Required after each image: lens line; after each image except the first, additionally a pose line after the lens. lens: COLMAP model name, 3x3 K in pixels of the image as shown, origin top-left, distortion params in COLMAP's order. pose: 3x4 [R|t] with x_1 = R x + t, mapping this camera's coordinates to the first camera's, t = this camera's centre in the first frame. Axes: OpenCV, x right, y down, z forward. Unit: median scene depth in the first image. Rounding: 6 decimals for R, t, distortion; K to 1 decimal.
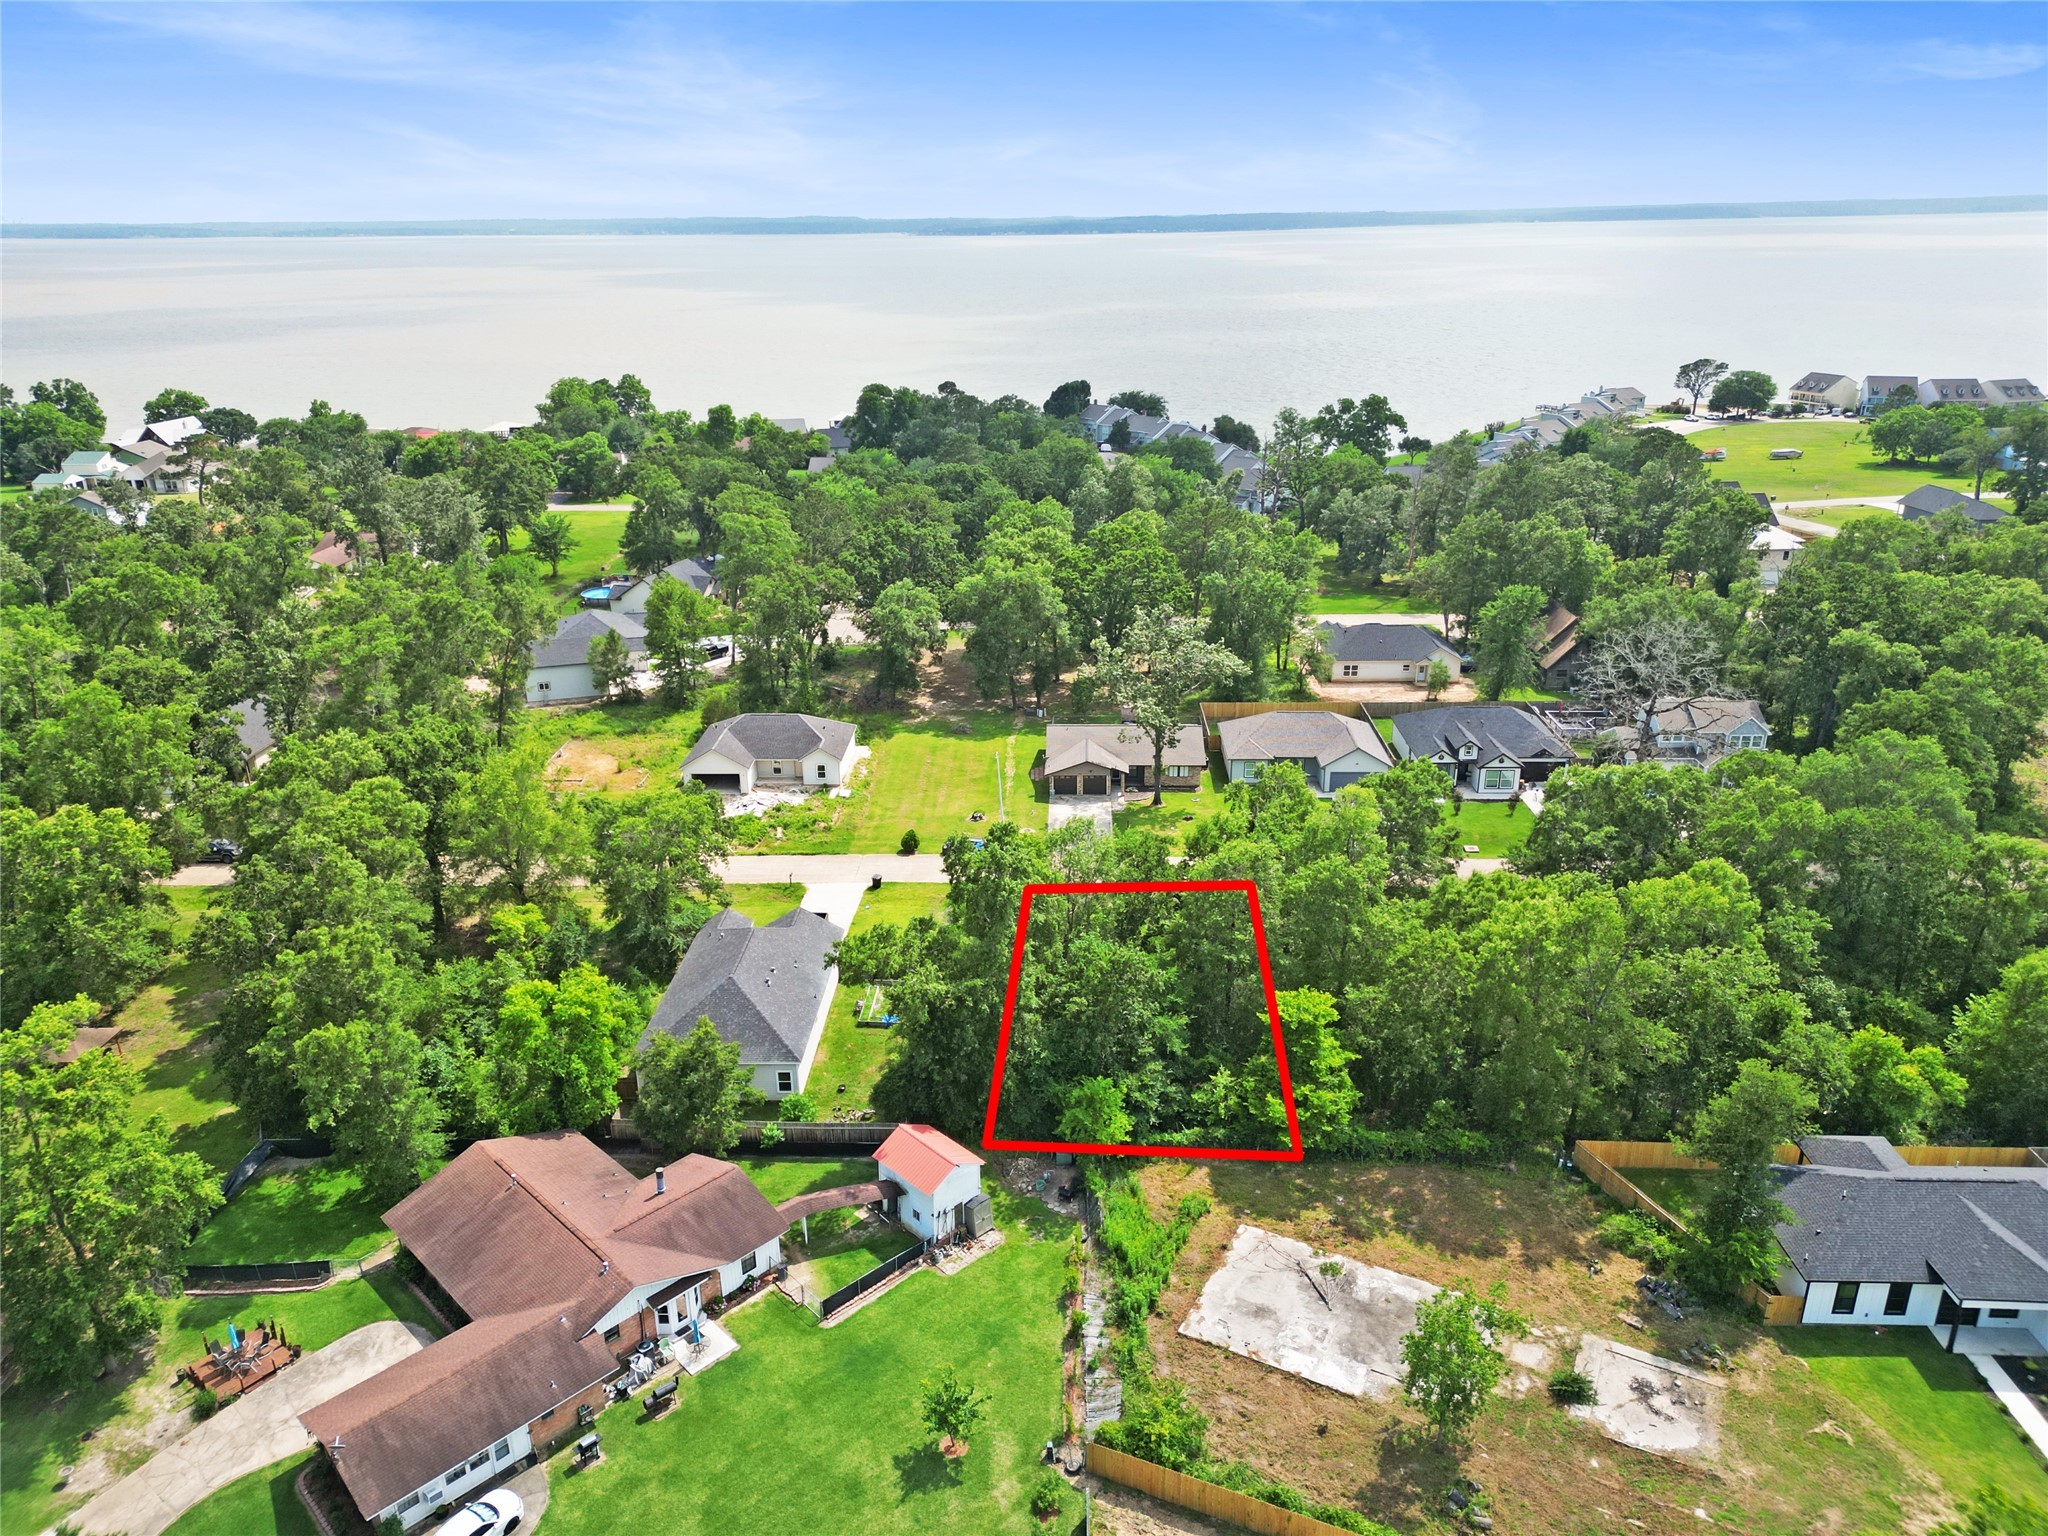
lens RADIAL K [[1399.1, 0, 1014.0], [0, 1399.1, 759.2], [0, 0, 1]] dist [0.057363, -0.040807]
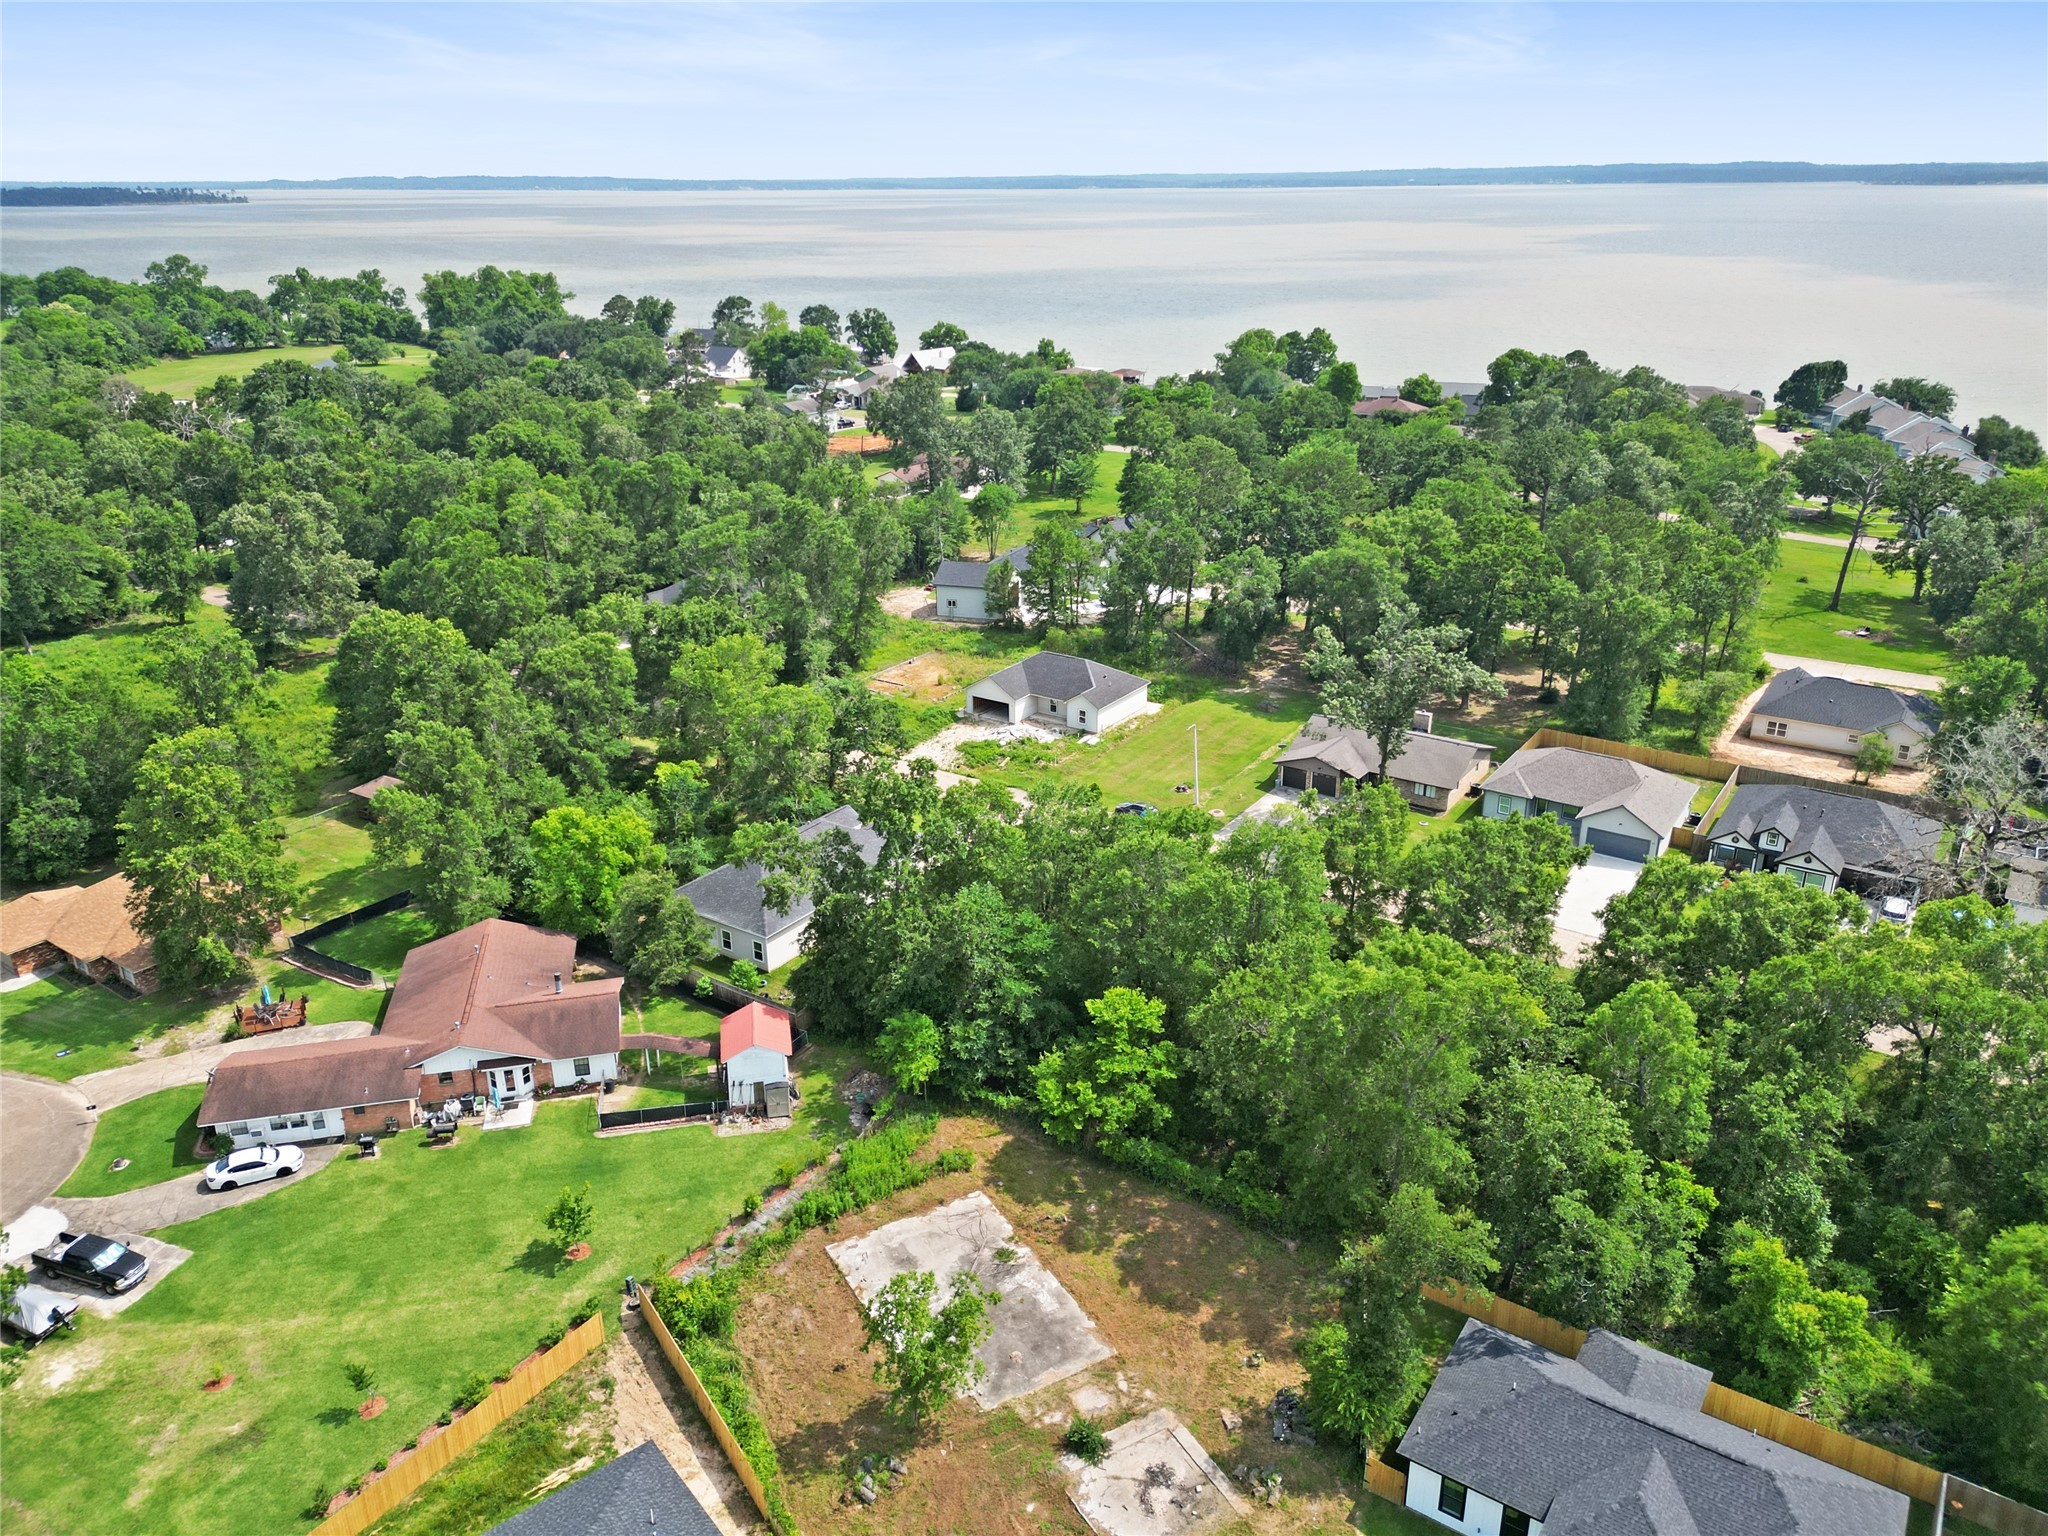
lens RADIAL K [[1429.2, 0, 1031.8], [0, 1429.2, 767.6], [0, 0, 1]] dist [0.085894, -0.097723]
pose [[0.850814, 0.204330, -0.484113, 0.353714], [-0.190850, 0.978547, 0.077602, -0.029548], [0.489584, 0.026368, 0.871557, 0.064254]]
